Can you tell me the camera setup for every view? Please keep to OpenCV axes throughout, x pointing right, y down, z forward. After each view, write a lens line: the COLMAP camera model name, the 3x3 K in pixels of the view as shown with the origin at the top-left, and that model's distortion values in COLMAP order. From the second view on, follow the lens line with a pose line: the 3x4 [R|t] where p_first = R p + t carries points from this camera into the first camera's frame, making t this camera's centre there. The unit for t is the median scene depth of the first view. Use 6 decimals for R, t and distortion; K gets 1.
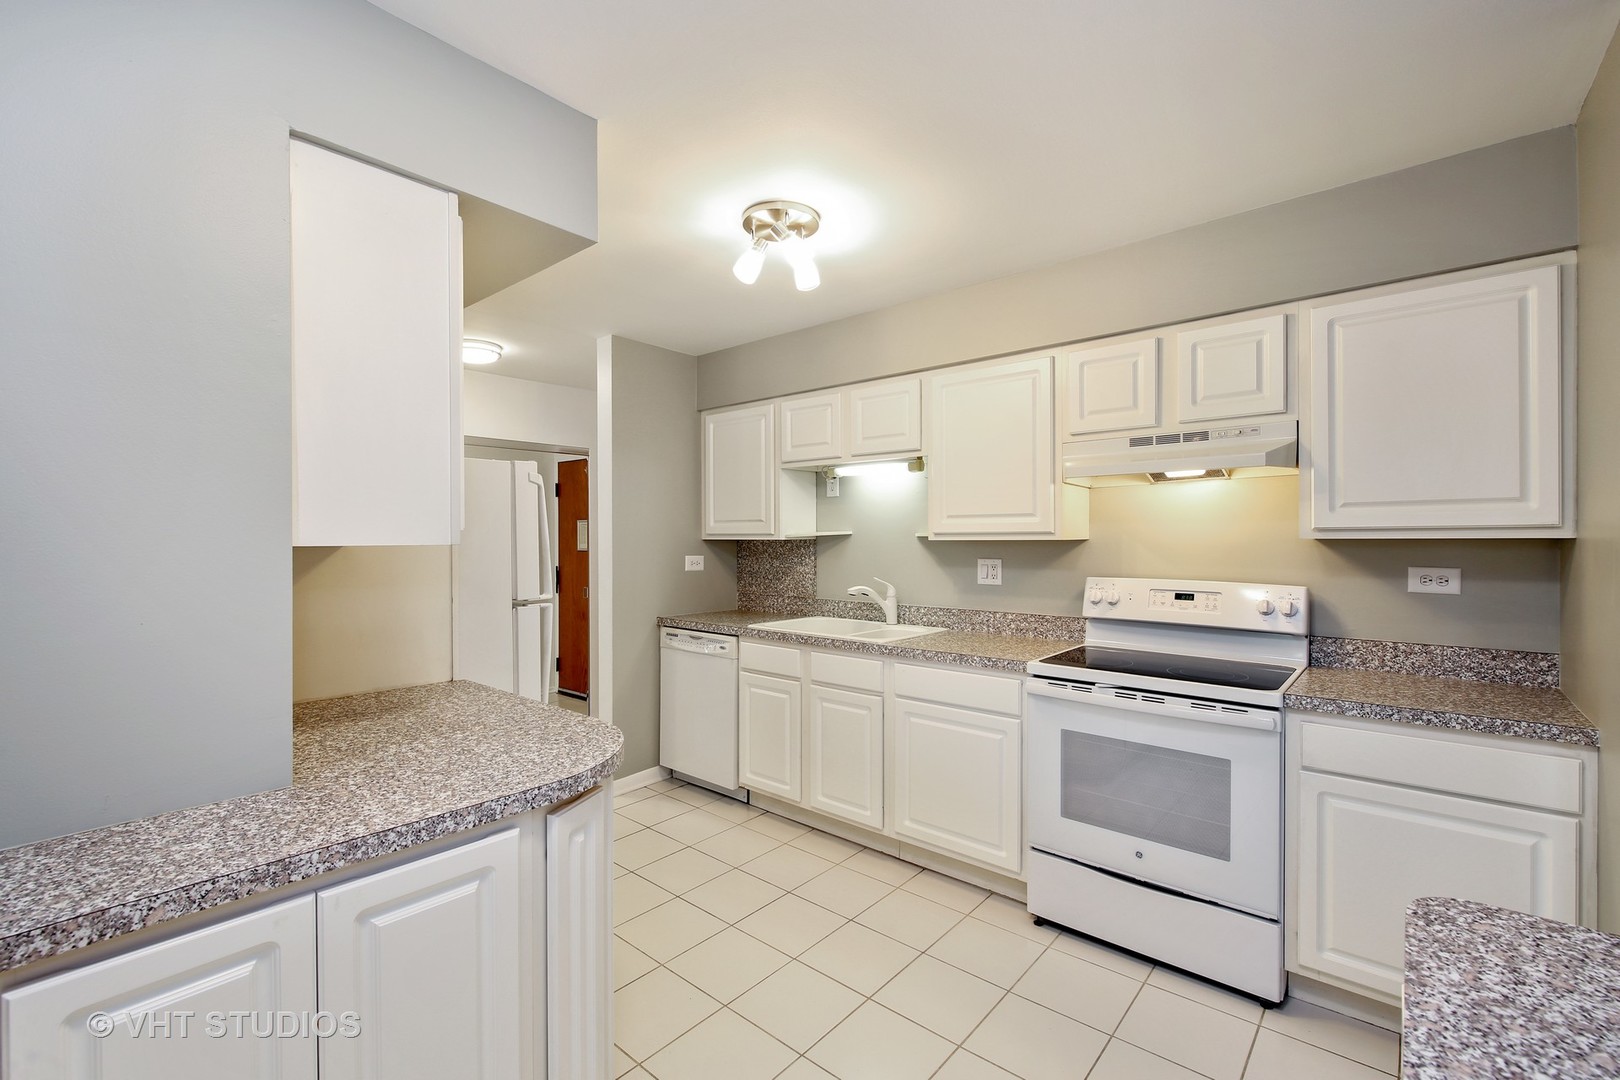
lens RADIAL K [[704.2, 0, 817.6], [0, 704.2, 533.3], [0, 0, 1]] dist [0.000148, 0.000017]
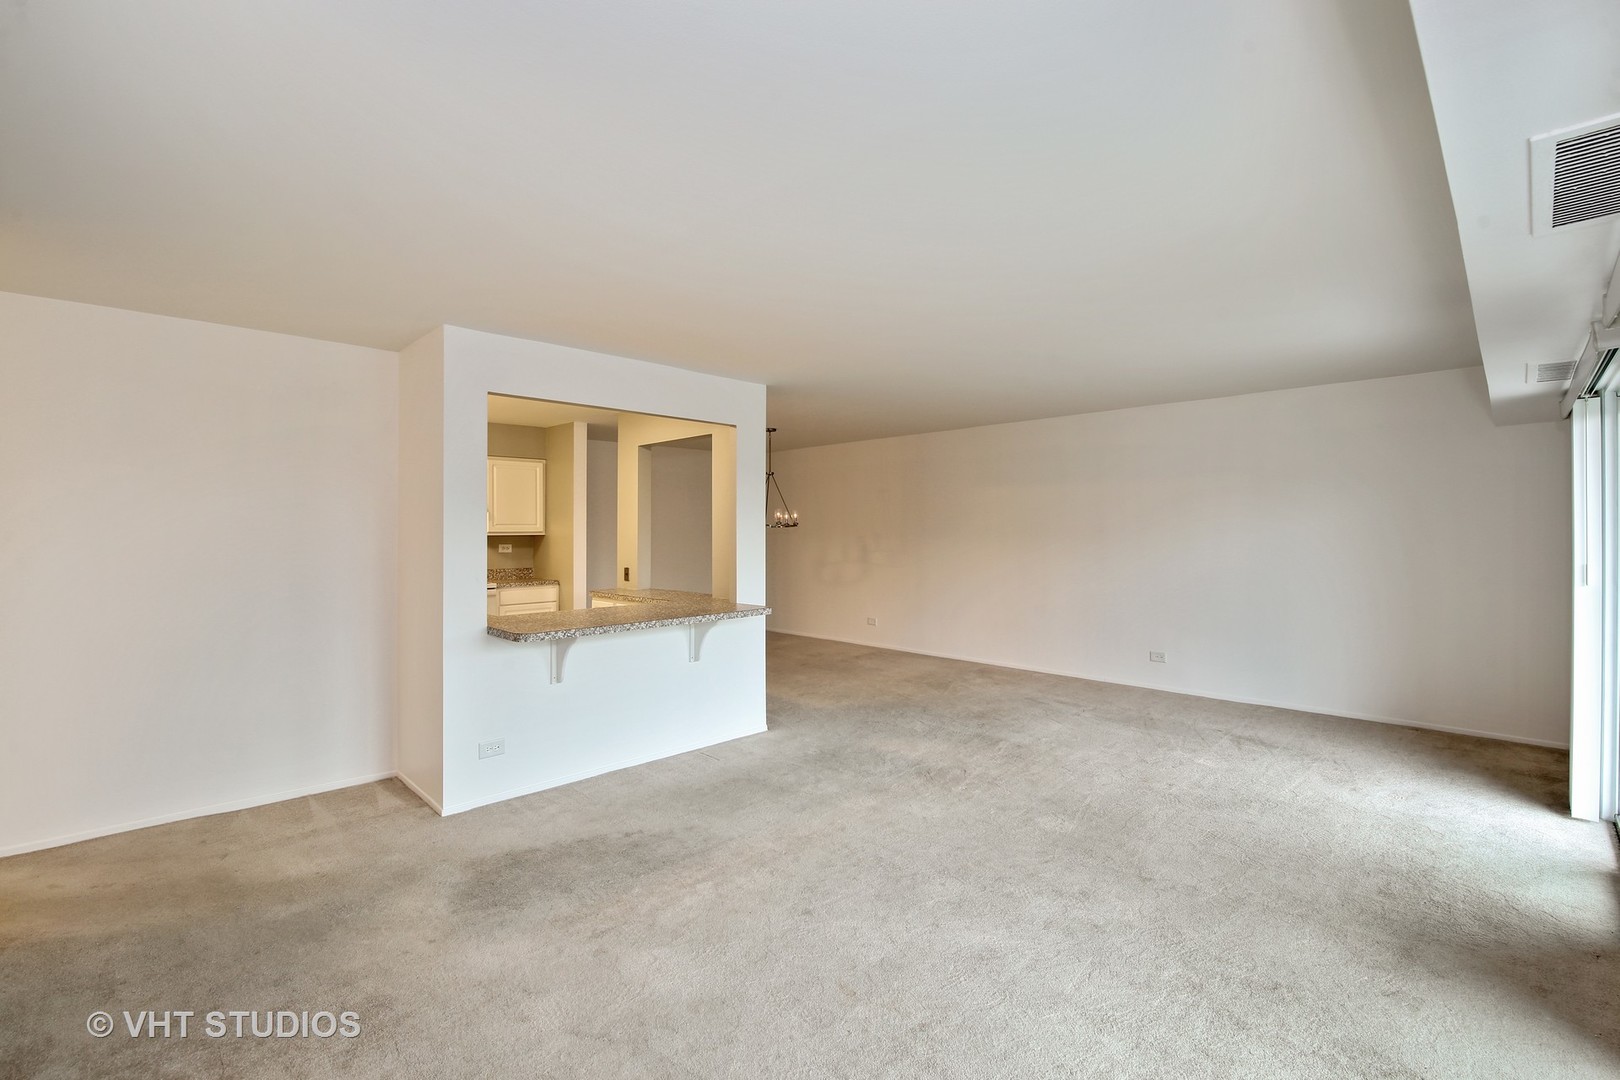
lens RADIAL K [[704.2, 0, 817.6], [0, 704.2, 533.3], [0, 0, 1]] dist [0.000148, 0.000017]
pose [[0.070742, 0.001627, 0.997493, -1.683438], [-0.003337, 0.999993, -0.001395, -0.001369], [-0.997489, -0.003230, 0.070747, -0.483836]]
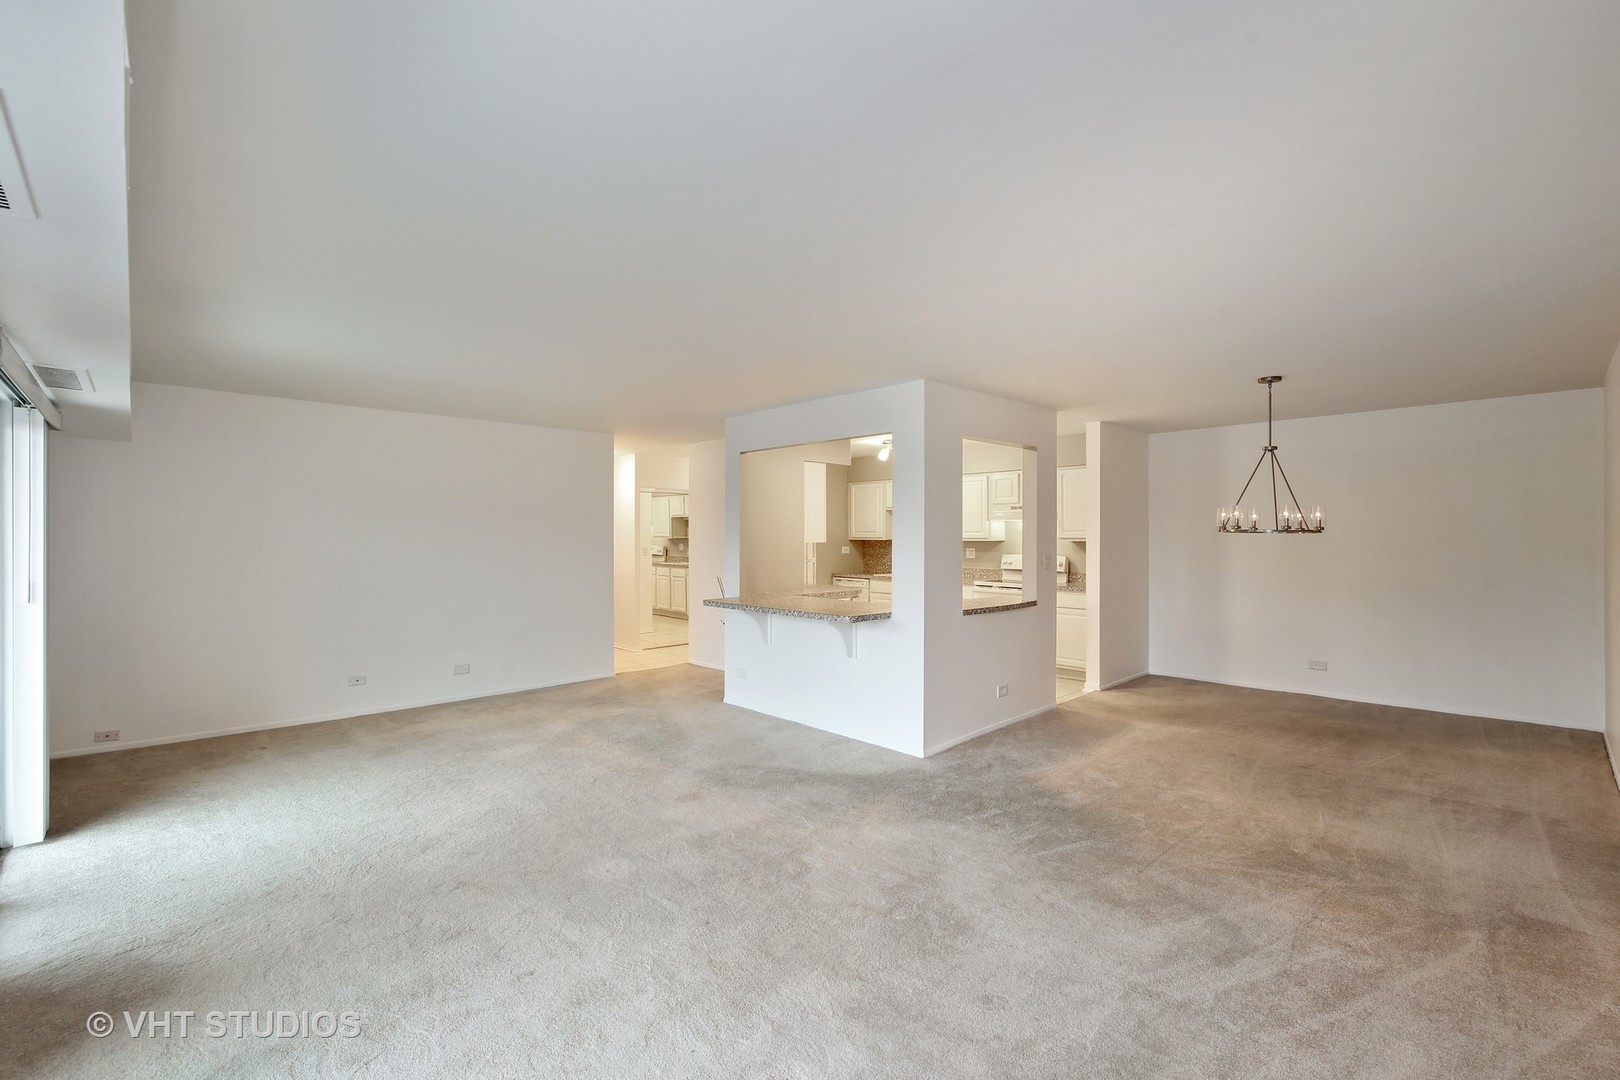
lens RADIAL K [[713.0, 0, 810.0], [0, 713.0, 540.0], [0, 0, 1]] dist [-0.000340, -0.000012]
pose [[0.995011, 0.003689, -0.099697, -0.084753], [-0.002281, 0.999896, 0.014231, -0.030939], [0.099739, -0.013933, 0.994916, -1.821349]]
